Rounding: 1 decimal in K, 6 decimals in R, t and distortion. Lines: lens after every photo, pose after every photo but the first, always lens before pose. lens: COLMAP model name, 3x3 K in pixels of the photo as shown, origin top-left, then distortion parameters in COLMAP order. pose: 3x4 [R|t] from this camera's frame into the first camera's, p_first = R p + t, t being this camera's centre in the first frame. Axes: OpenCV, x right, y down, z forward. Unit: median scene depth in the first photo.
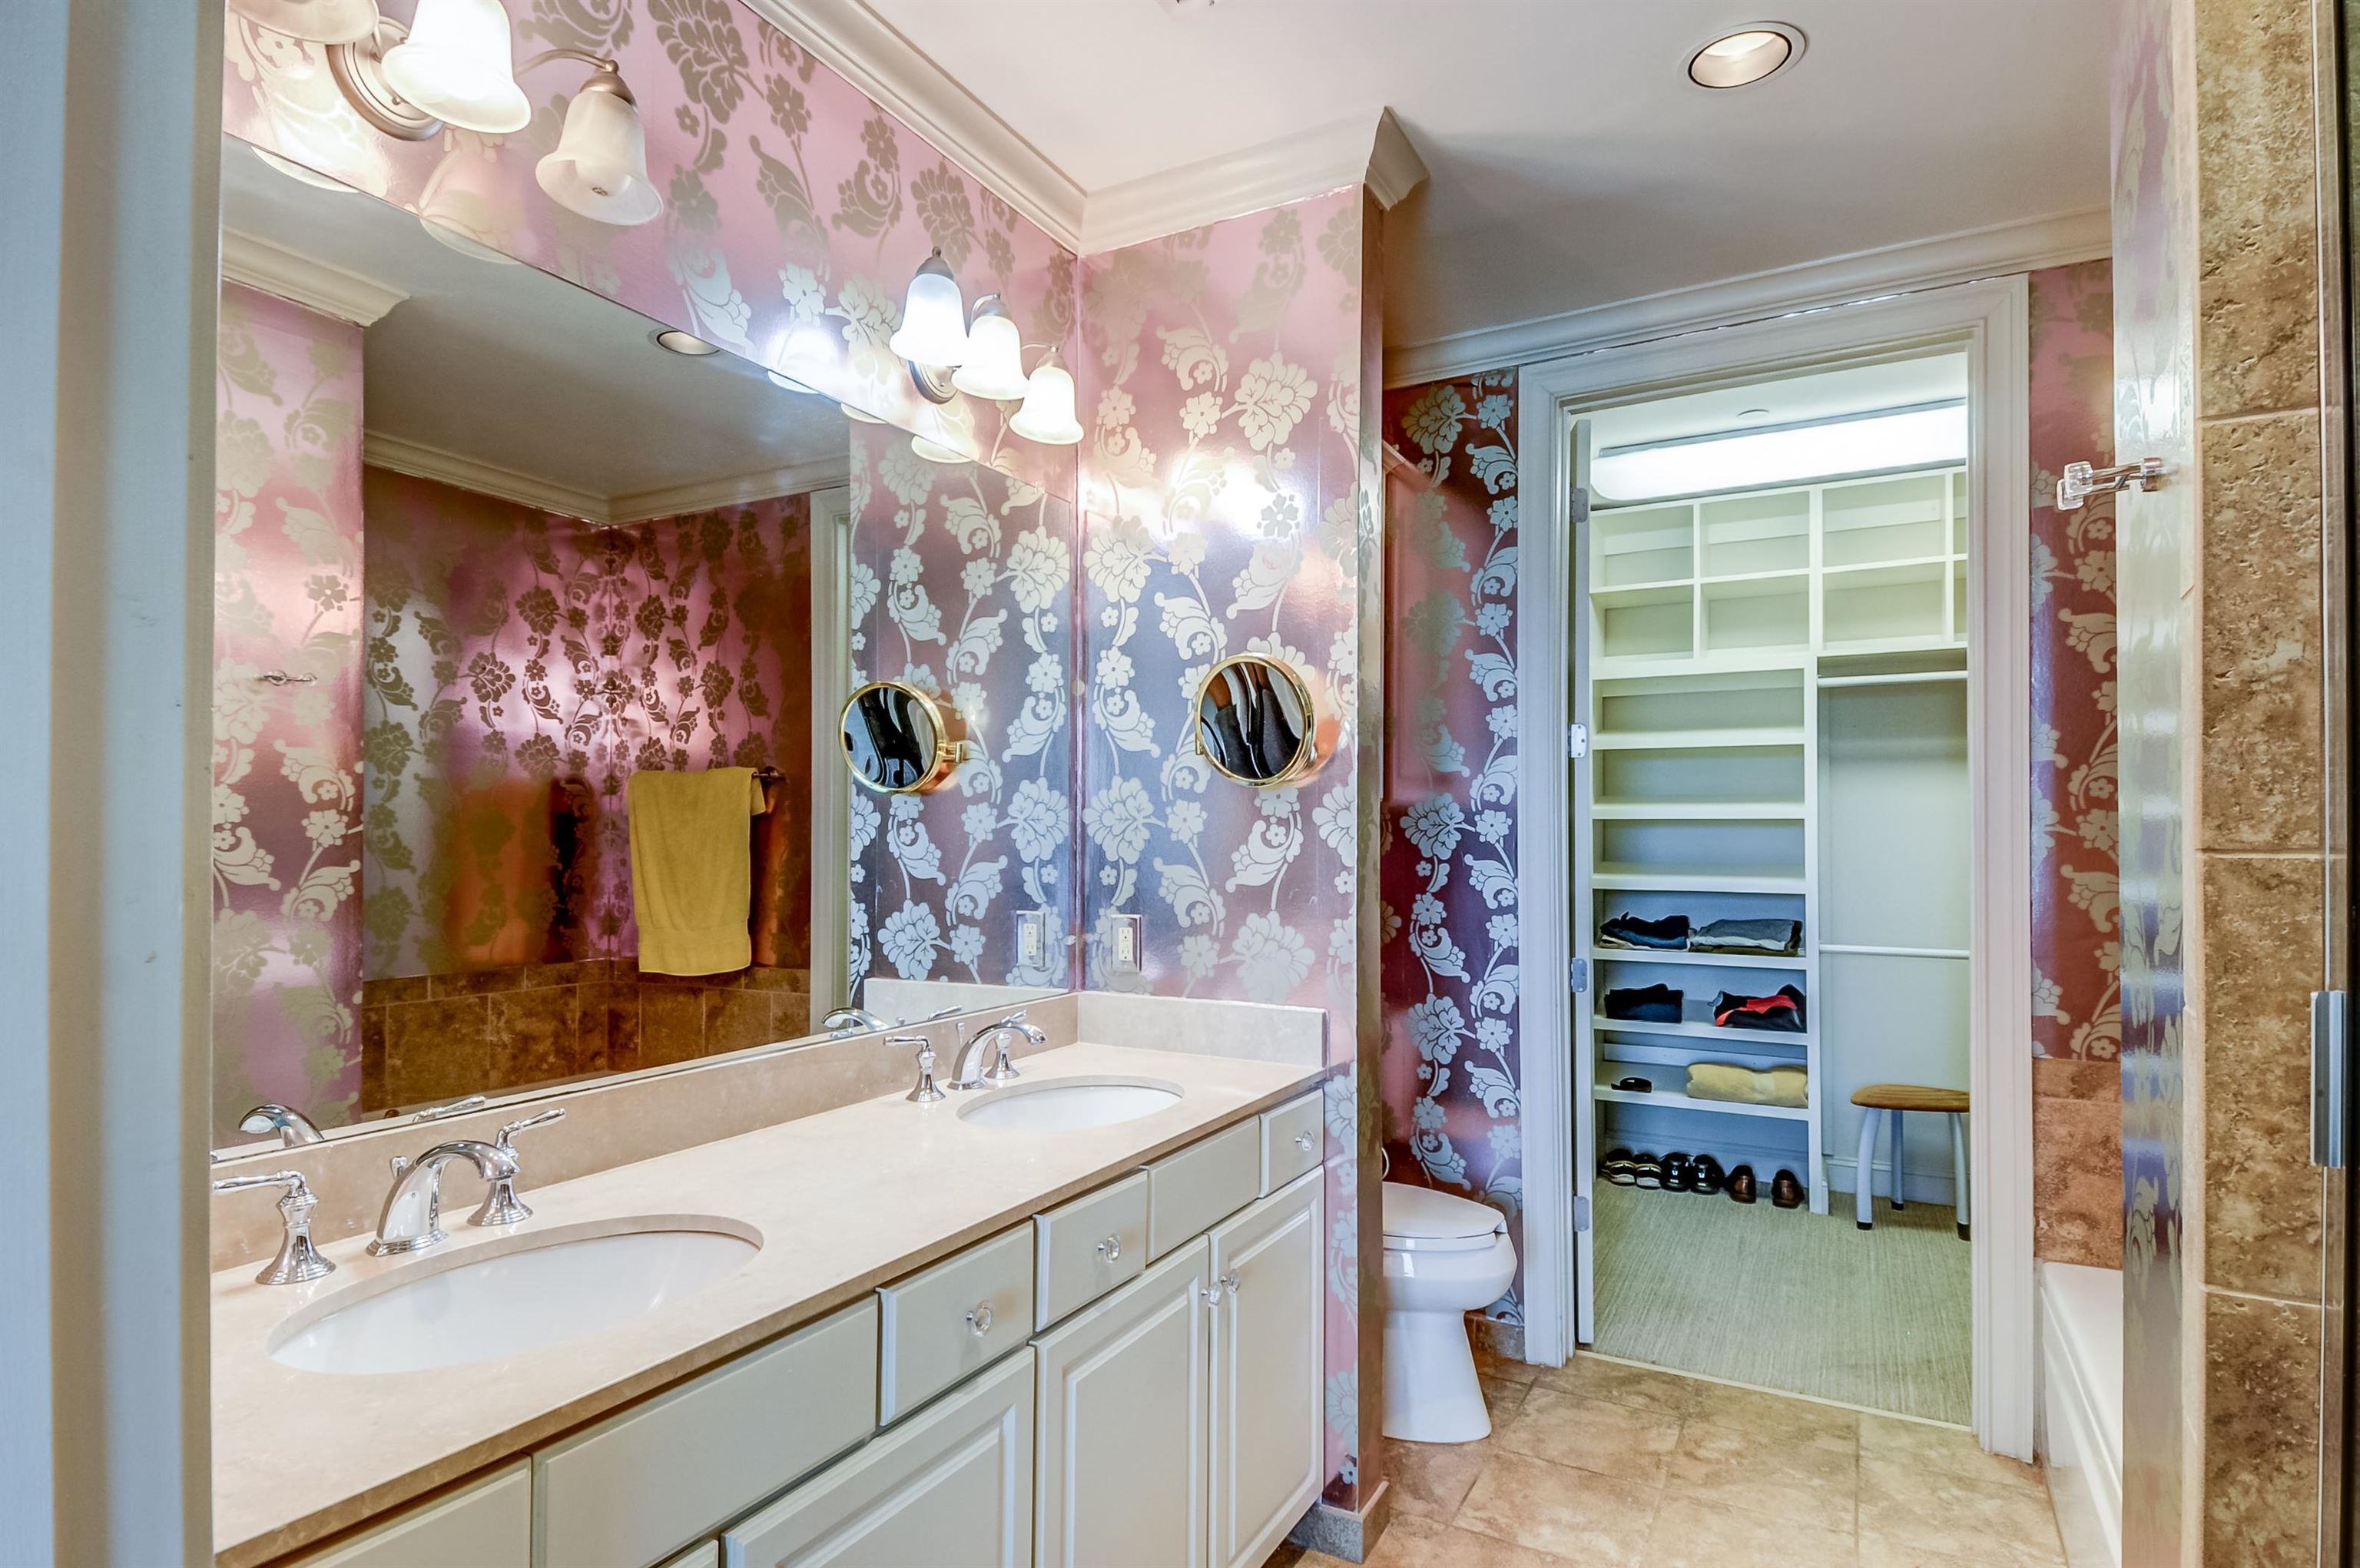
lens RADIAL K [[1245.4, 0, 1179.0], [0, 1245.4, 843.1], [0, 0, 1]] dist [0.058919, -0.060635]
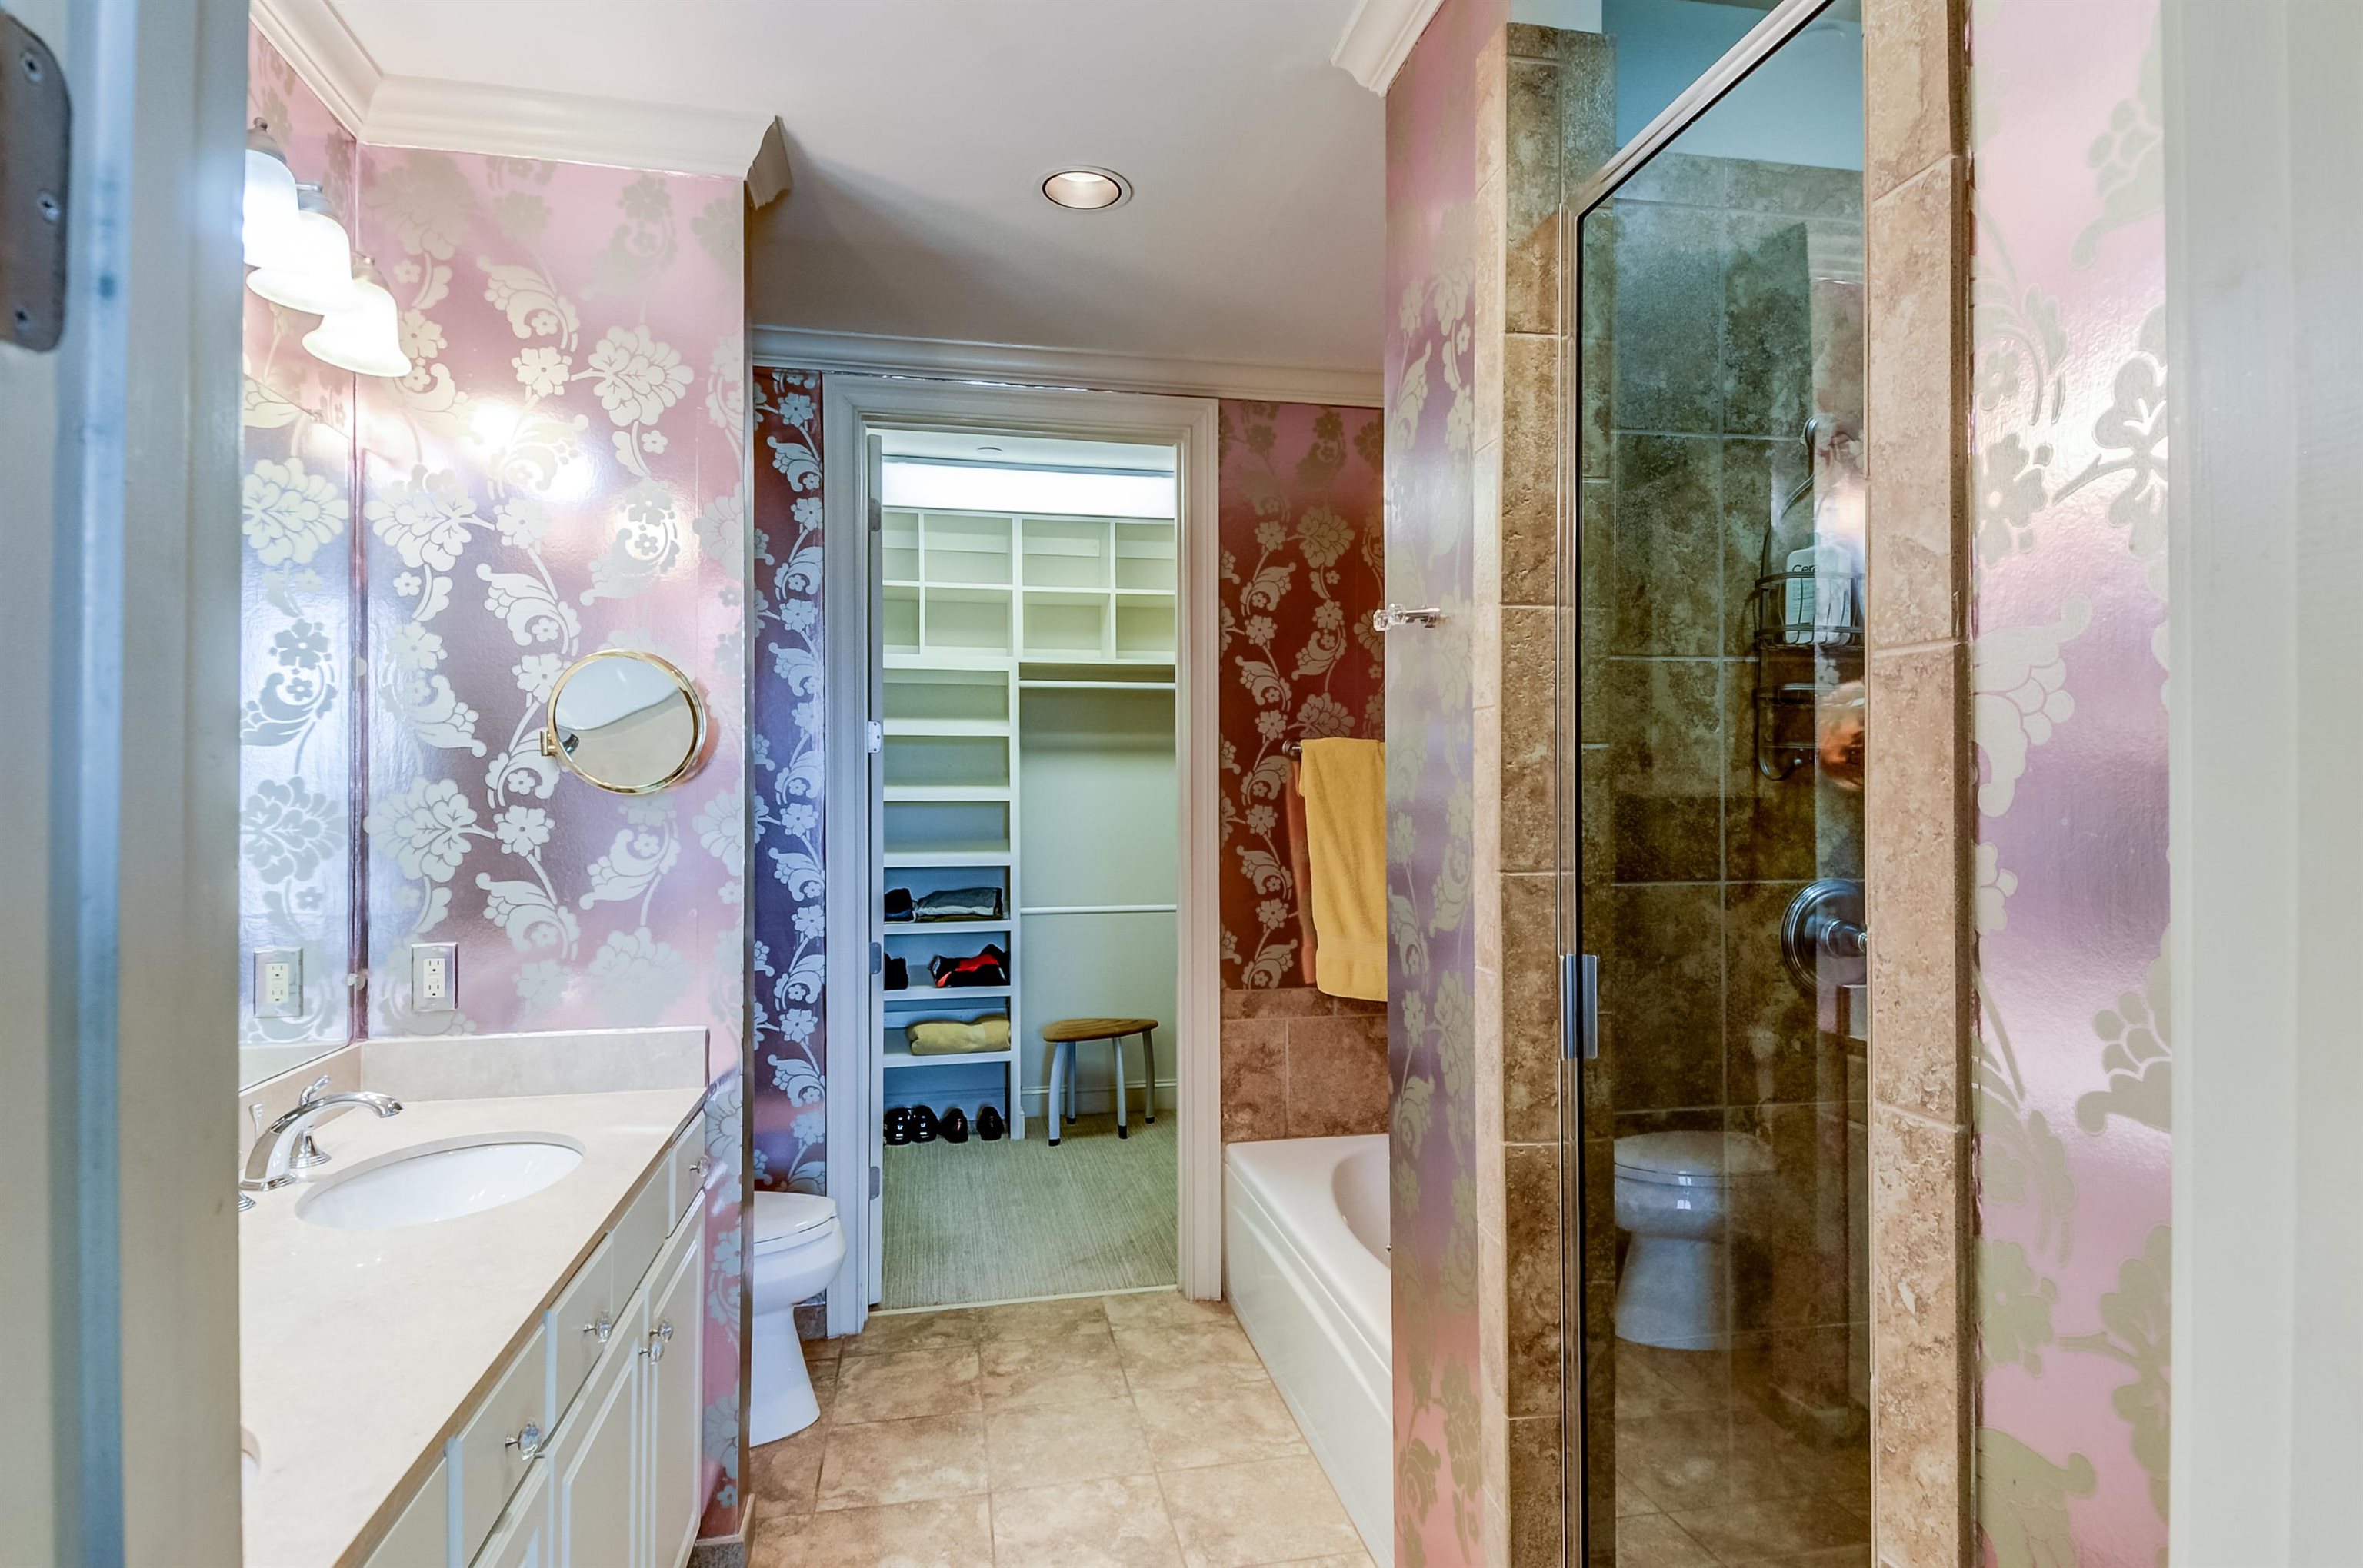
lens RADIAL K [[1240.5, 0, 1229.1], [0, 1240.5, 814.5], [0, 0, 1]] dist [0.064832, -0.057716]
pose [[0.754808, -0.011901, 0.655838, -0.181698], [0.006490, 0.999922, 0.010676, -0.031816], [-0.655914, -0.003802, 0.754826, 0.009952]]
